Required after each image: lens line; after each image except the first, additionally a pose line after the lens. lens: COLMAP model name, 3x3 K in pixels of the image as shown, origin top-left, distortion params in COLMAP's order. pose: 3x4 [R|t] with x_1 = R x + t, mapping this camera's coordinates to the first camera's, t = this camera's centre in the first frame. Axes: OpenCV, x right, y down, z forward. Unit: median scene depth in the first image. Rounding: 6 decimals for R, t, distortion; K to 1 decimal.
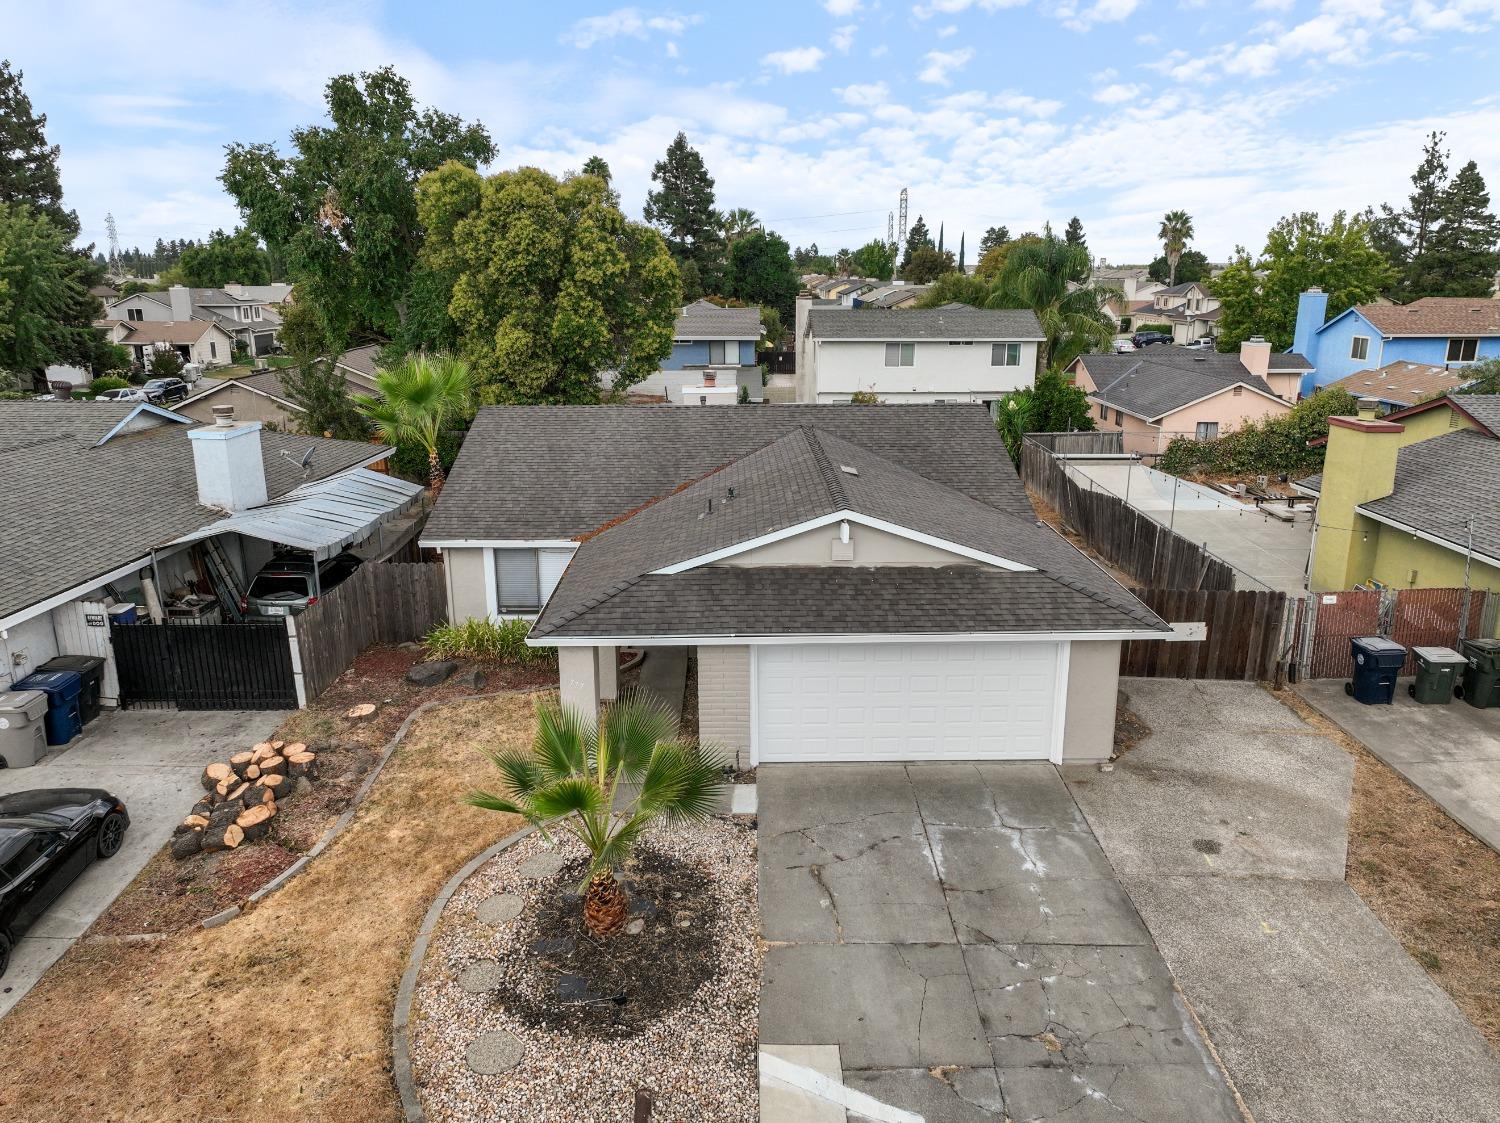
lens RADIAL K [[1069.7, 0, 750.0], [0, 1069.7, 561.5], [0, 0, 1]] dist [0.003048, 0.010059]
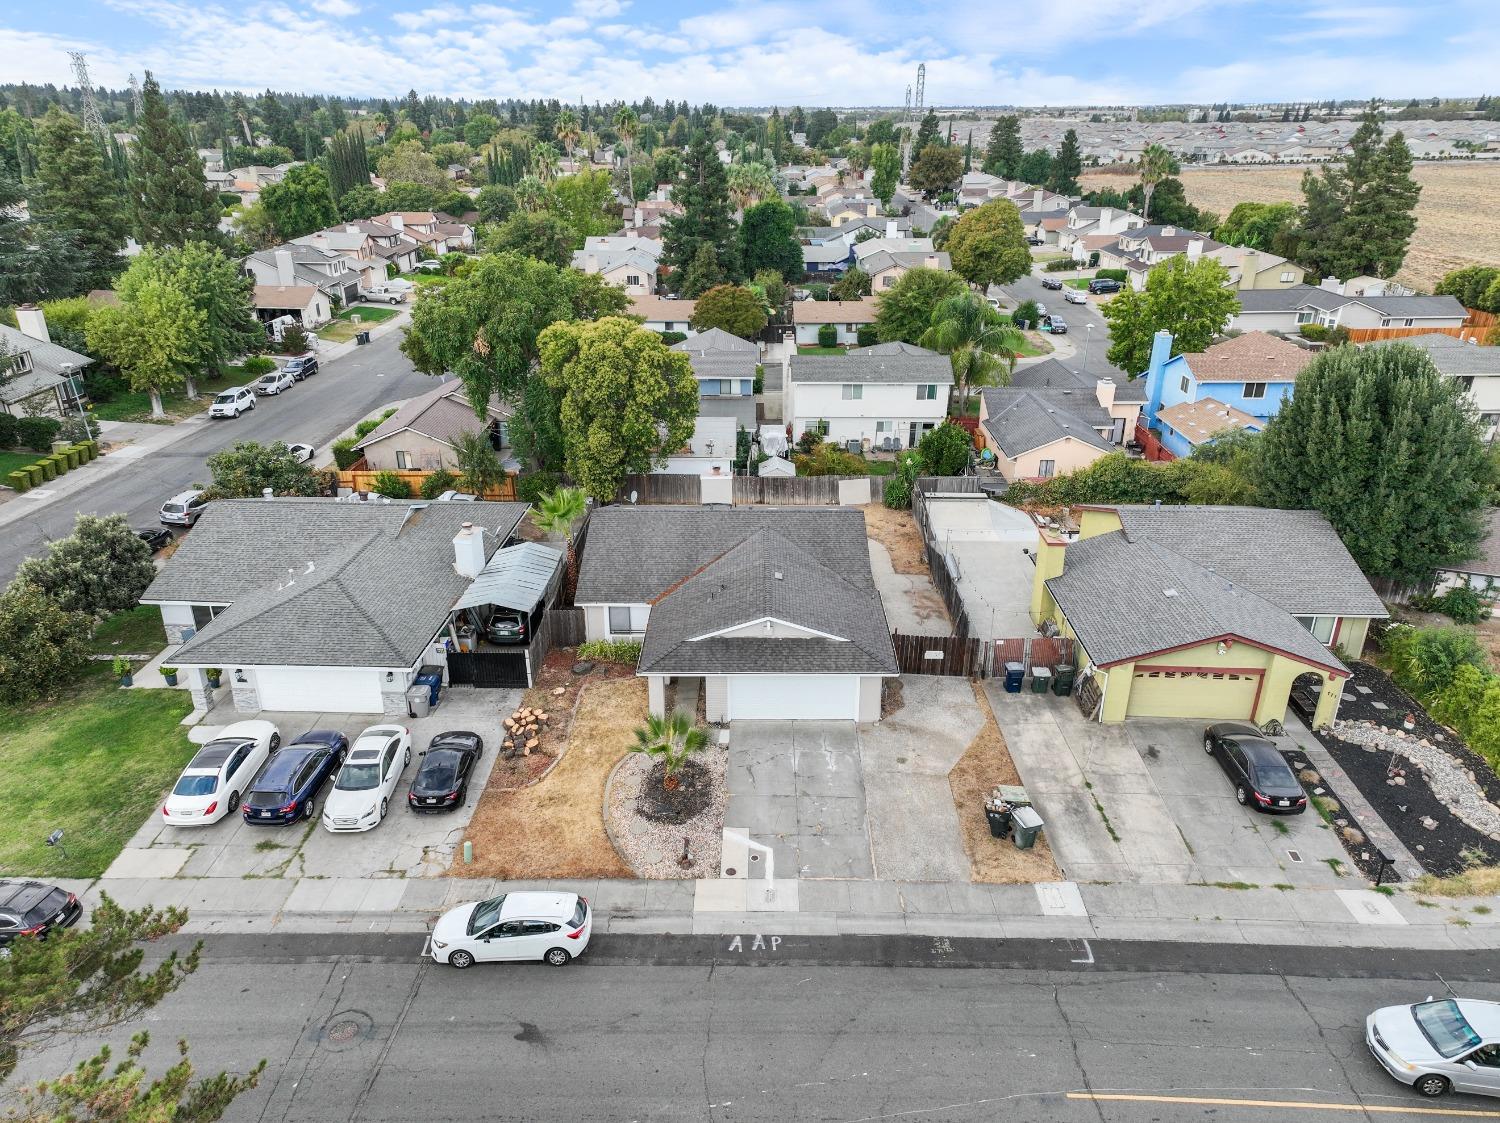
lens RADIAL K [[1040.8, 0, 748.7], [0, 1040.8, 555.7], [0, 0, 1]] dist [0.070835, 0.002109]
pose [[0.999773, 0.012675, -0.017140, 0.072112], [-0.010244, 0.990770, 0.135166, -0.427090], [0.018695, -0.134960, 0.990675, -1.095917]]
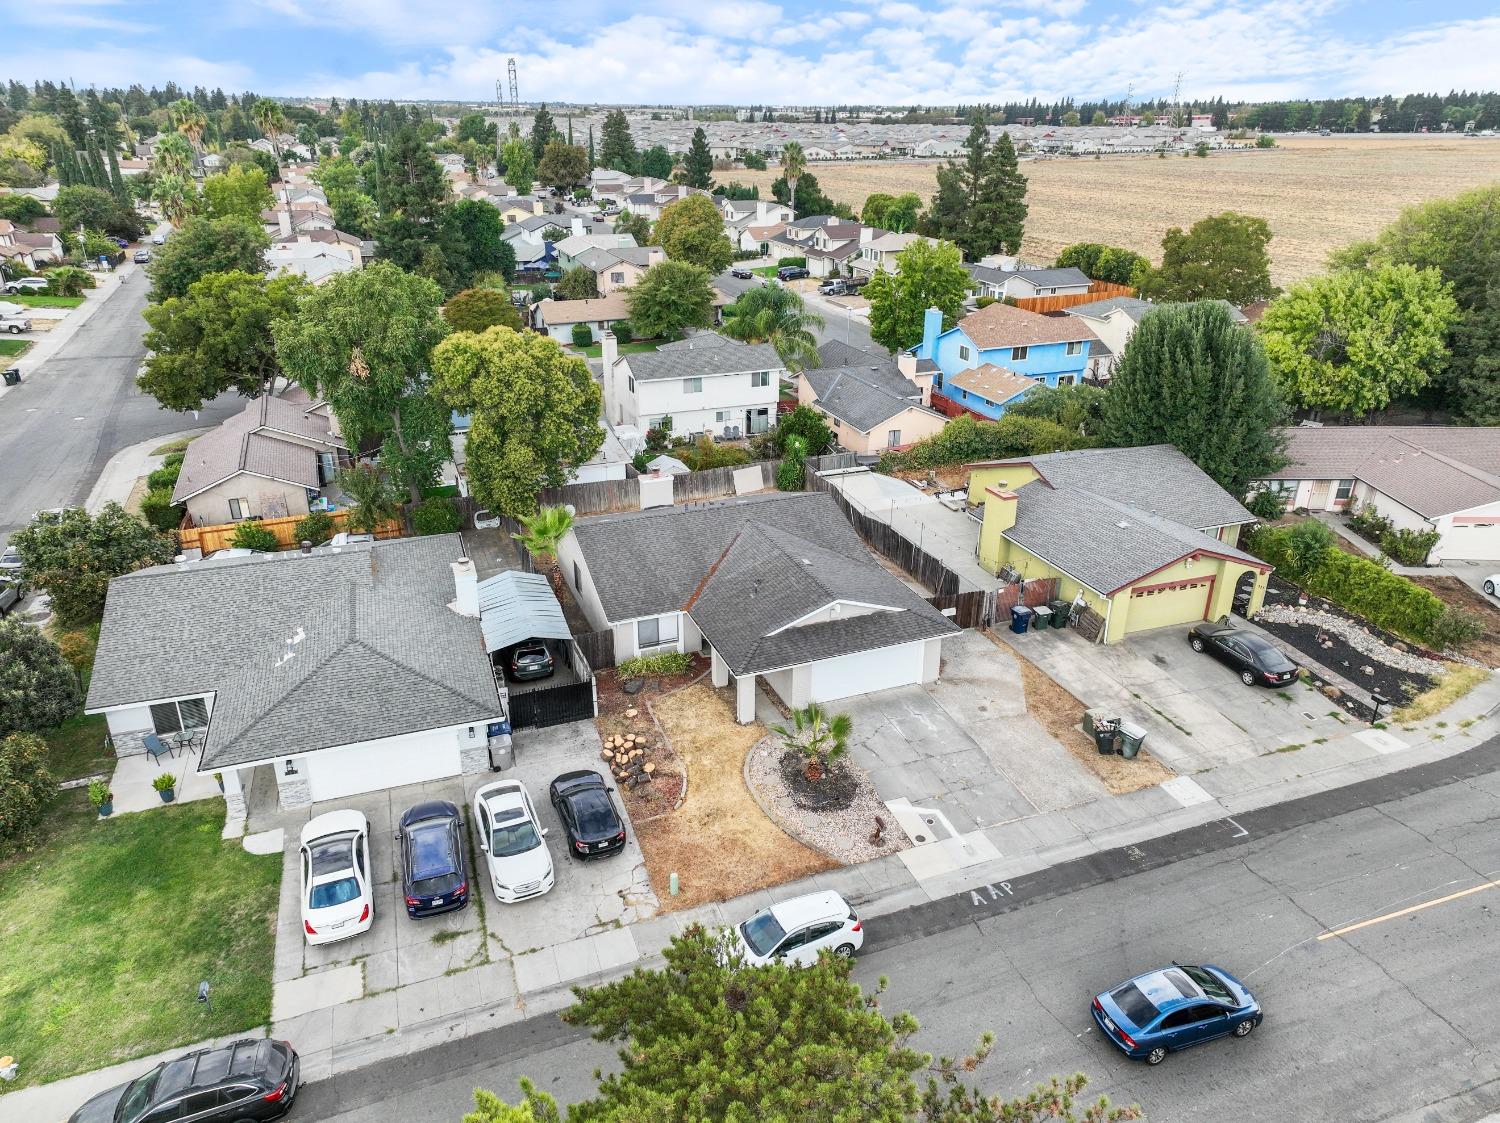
lens RADIAL K [[1040.8, 0, 748.7], [0, 1040.8, 555.7], [0, 0, 1]] dist [0.070835, 0.002109]
pose [[0.933967, -0.136236, 0.330372, -0.757956], [0.089528, 0.984200, 0.152758, -0.457923], [-0.345963, -0.113093, 0.931407, -0.984163]]
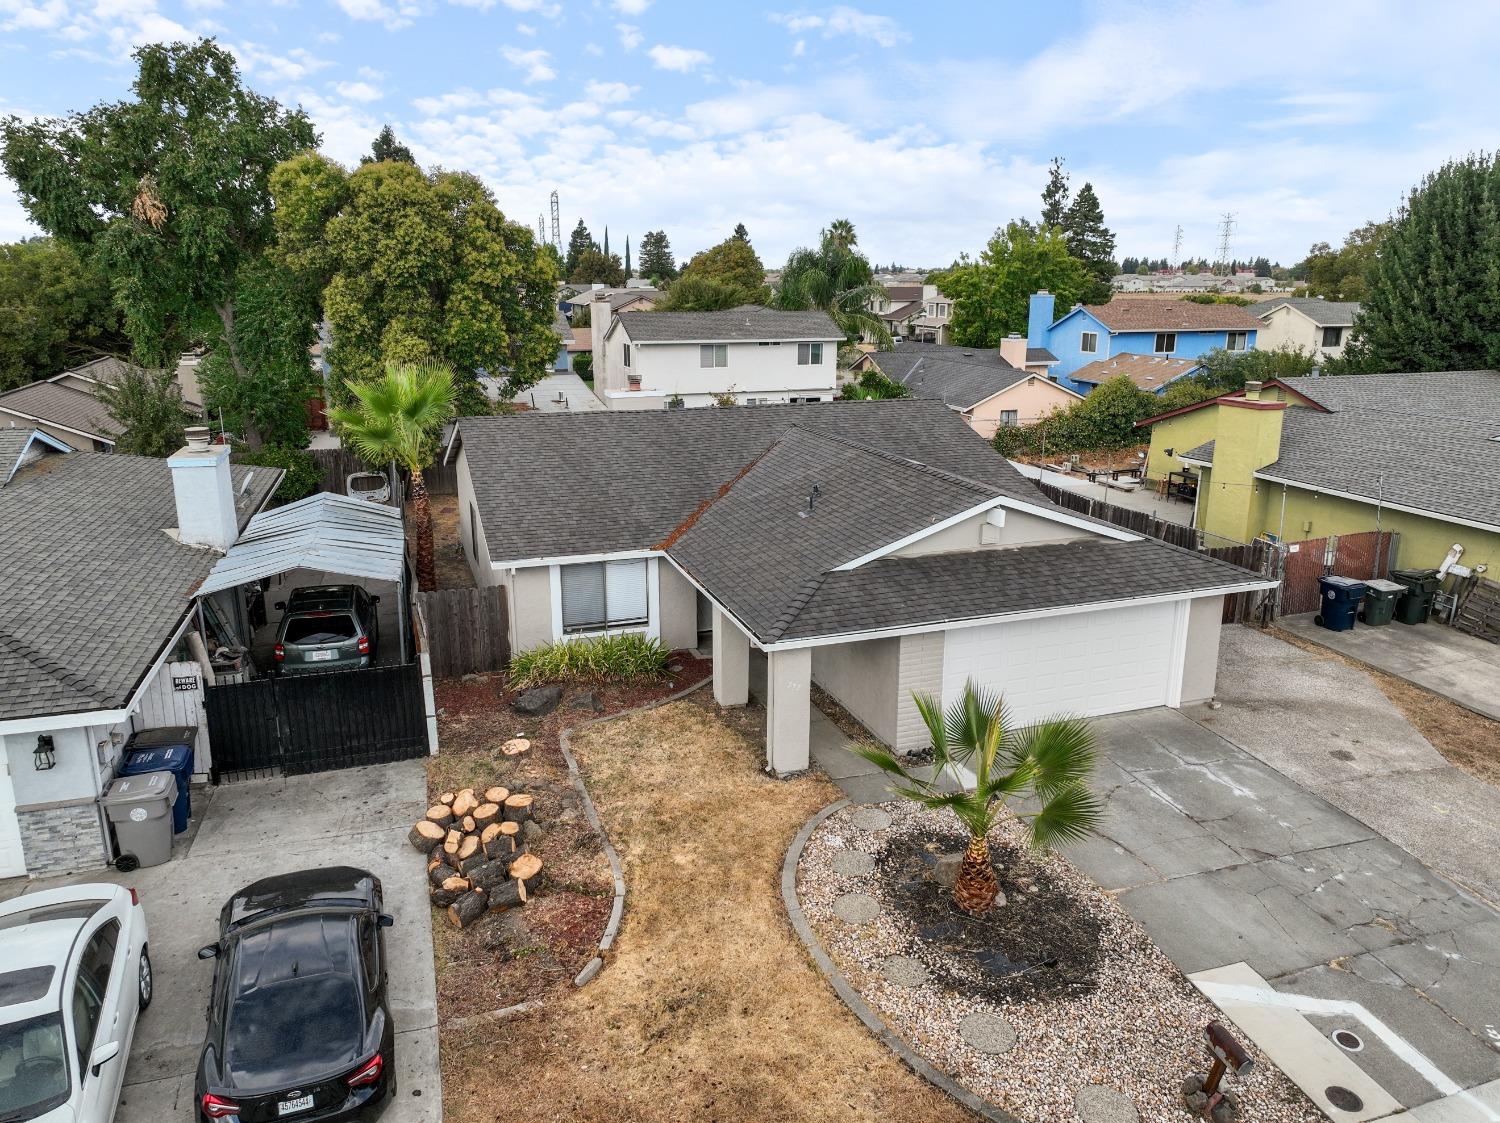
lens RADIAL K [[1072.5, 0, 754.6], [0, 1072.5, 562.6], [0, 0, 1]] dist [0.002475, 0.009452]
pose [[0.945627, -0.081418, 0.314897, -0.422866], [0.082196, 0.996557, 0.010834, -0.011843], [-0.314695, 0.015638, 0.949064, 0.049267]]
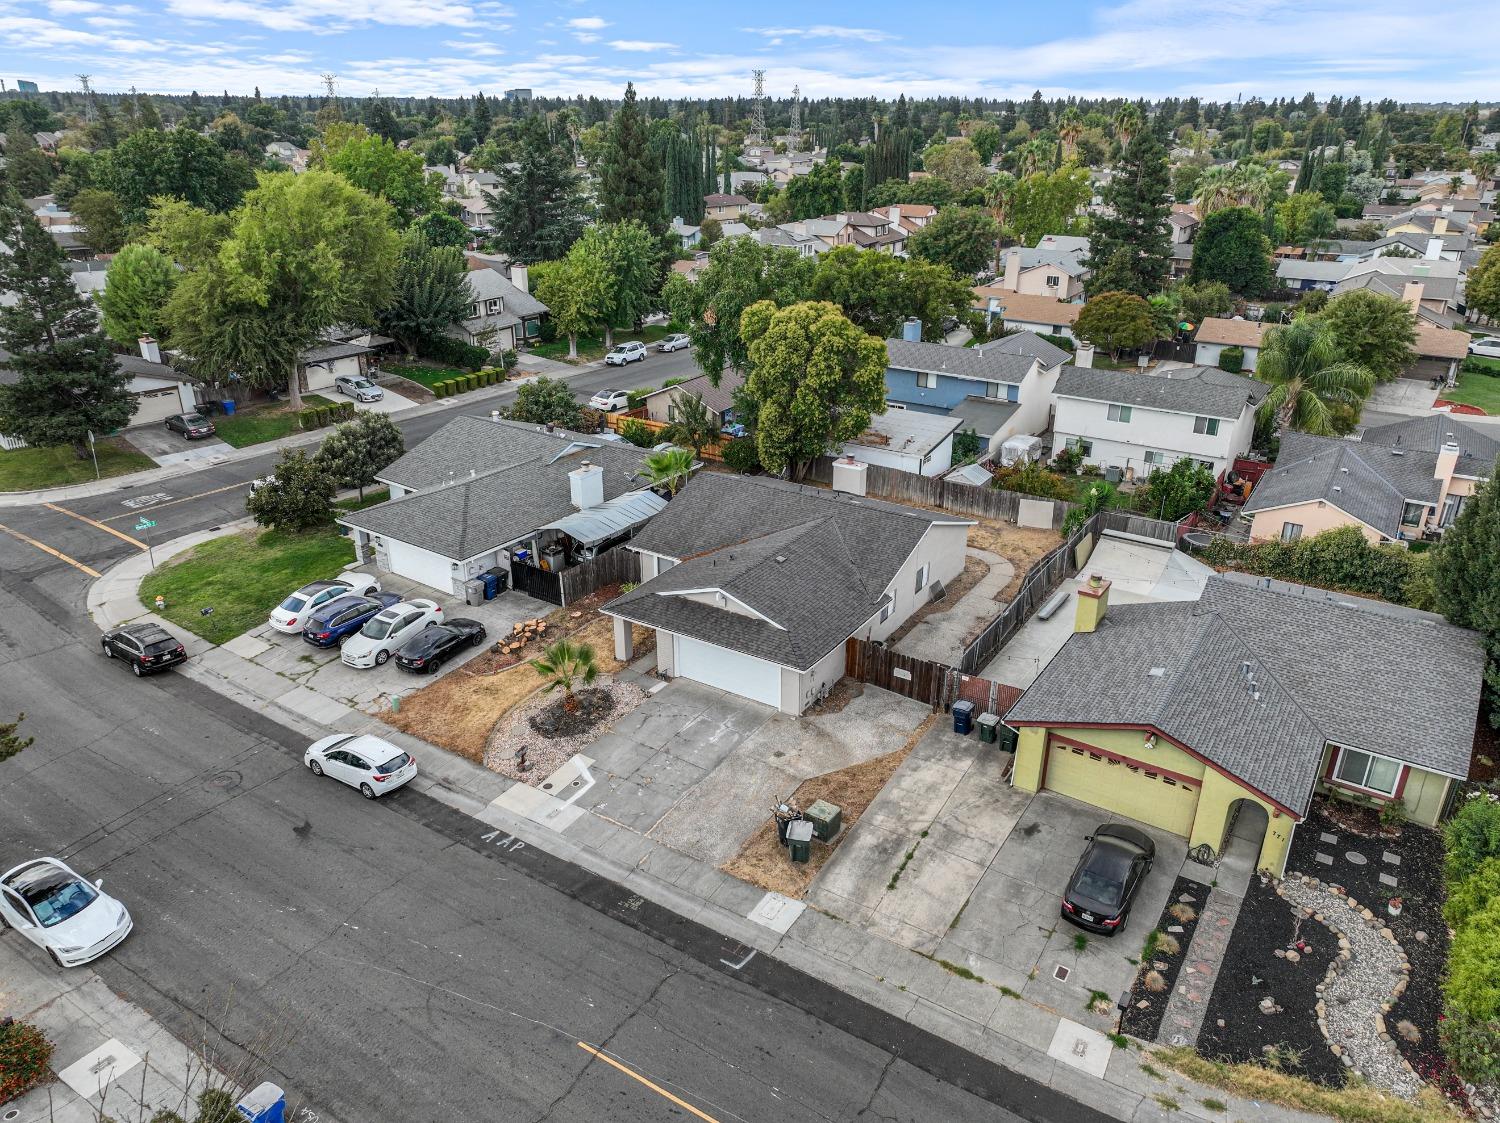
lens RADIAL K [[1055.9, 0, 750.0], [0, 1055.9, 561.5], [0, 0, 1]] dist [-0.001264, 0.016615]
pose [[0.835490, 0.223551, -0.501978, 1.174046], [-0.149839, 0.971573, 0.183290, -0.487577], [0.528683, -0.077921, 0.845235, -0.875103]]
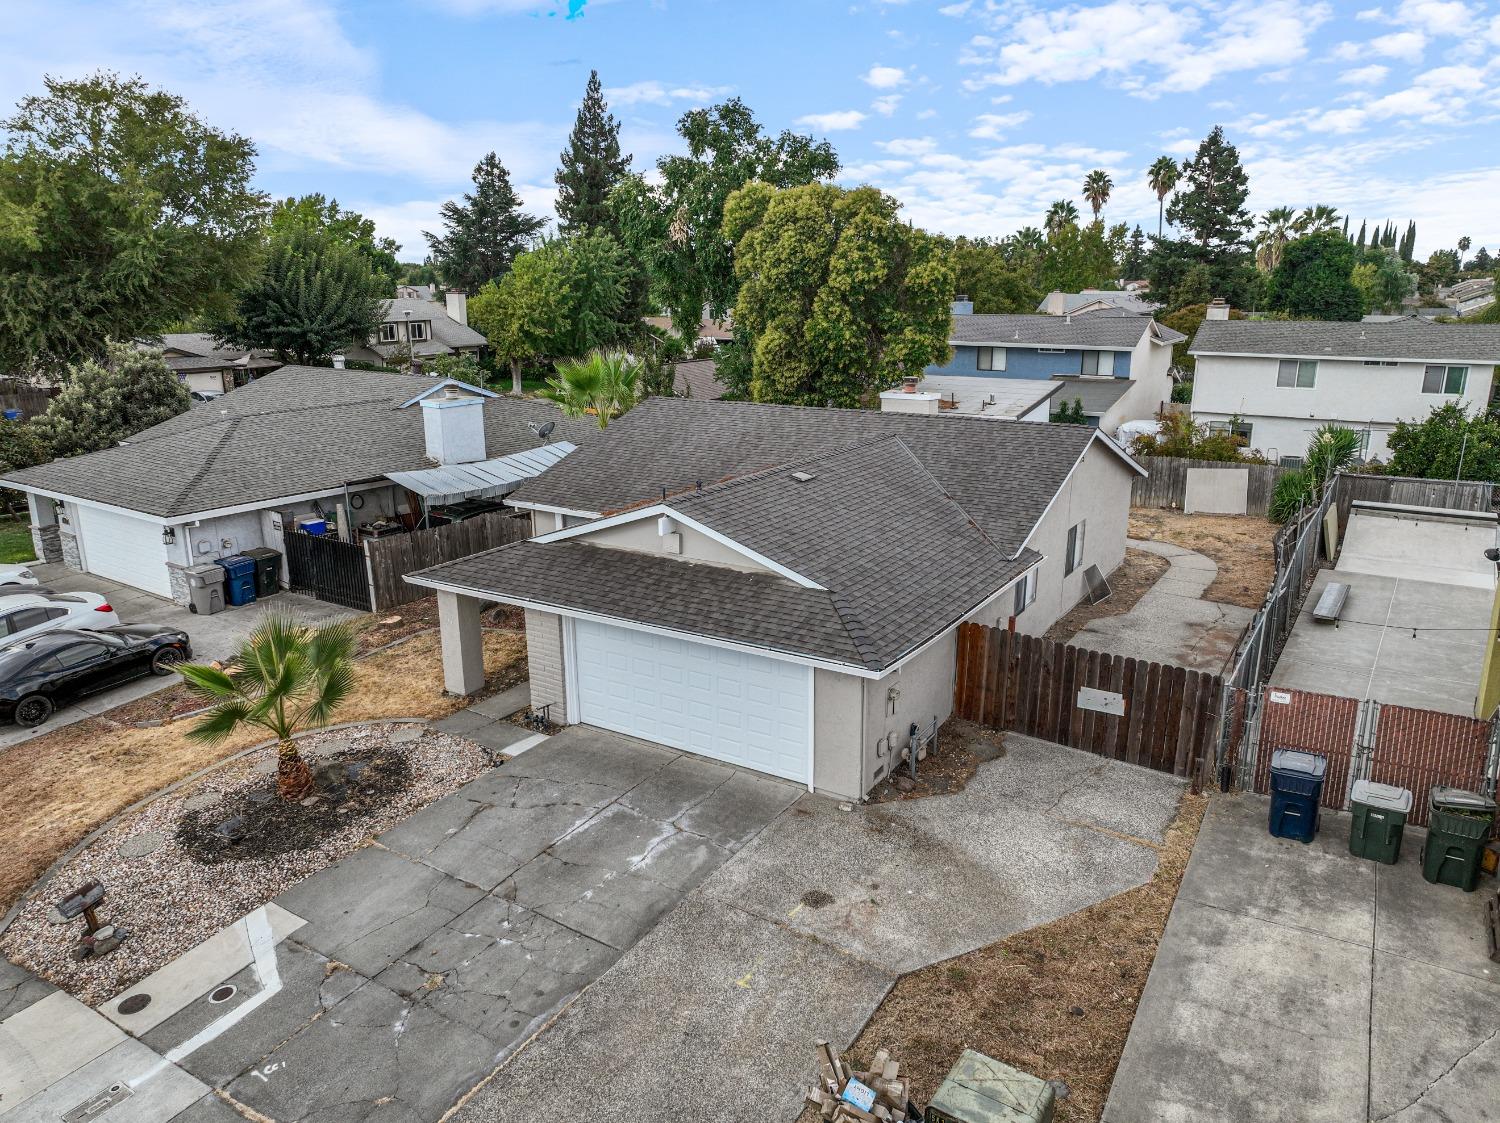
lens RADIAL K [[1055.9, 0, 750.0], [0, 1055.9, 561.5], [0, 0, 1]] dist [-0.001264, 0.016615]
pose [[0.839134, 0.141168, -0.525286, 0.624376], [-0.141596, 0.989131, 0.039628, -0.040110], [0.525171, 0.041125, 0.850003, 0.134495]]
